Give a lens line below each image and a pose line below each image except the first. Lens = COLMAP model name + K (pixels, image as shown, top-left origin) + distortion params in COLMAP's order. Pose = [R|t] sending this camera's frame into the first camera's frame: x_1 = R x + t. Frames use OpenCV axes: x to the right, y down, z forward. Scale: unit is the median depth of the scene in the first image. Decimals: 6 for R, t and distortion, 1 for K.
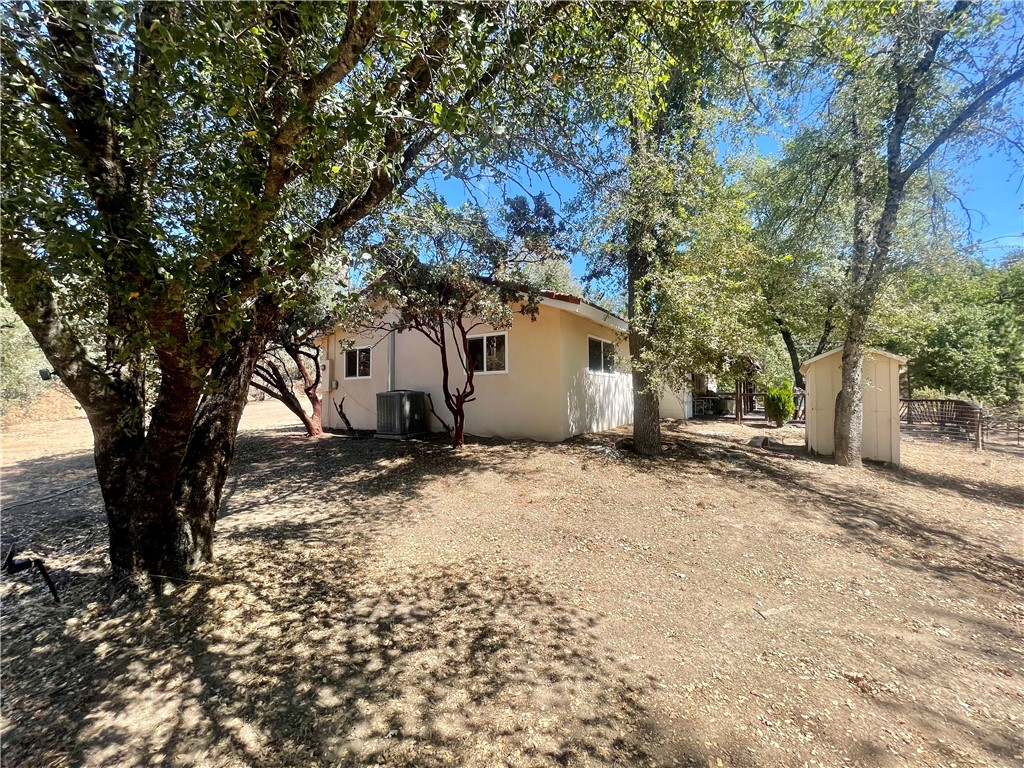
lens RADIAL K [[405.5, 0, 512.0], [0, 405.5, 384.0], [0, 0, 1]] dist [-0.008238, -0.000052]
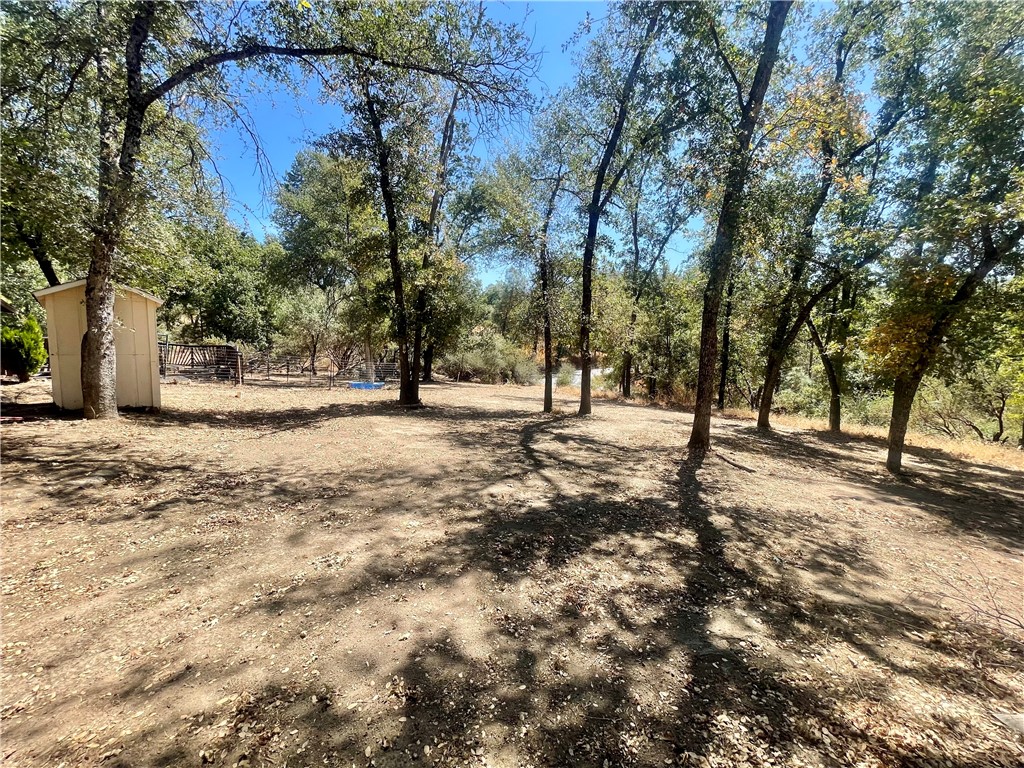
lens RADIAL K [[405.5, 0, 512.0], [0, 405.5, 384.0], [0, 0, 1]] dist [-0.008238, -0.000052]
pose [[0.142898, -0.096714, 0.985001, 0.110496], [-0.030148, 0.994327, 0.102003, 0.014050], [-0.989278, -0.044272, 0.139172, 0.002899]]
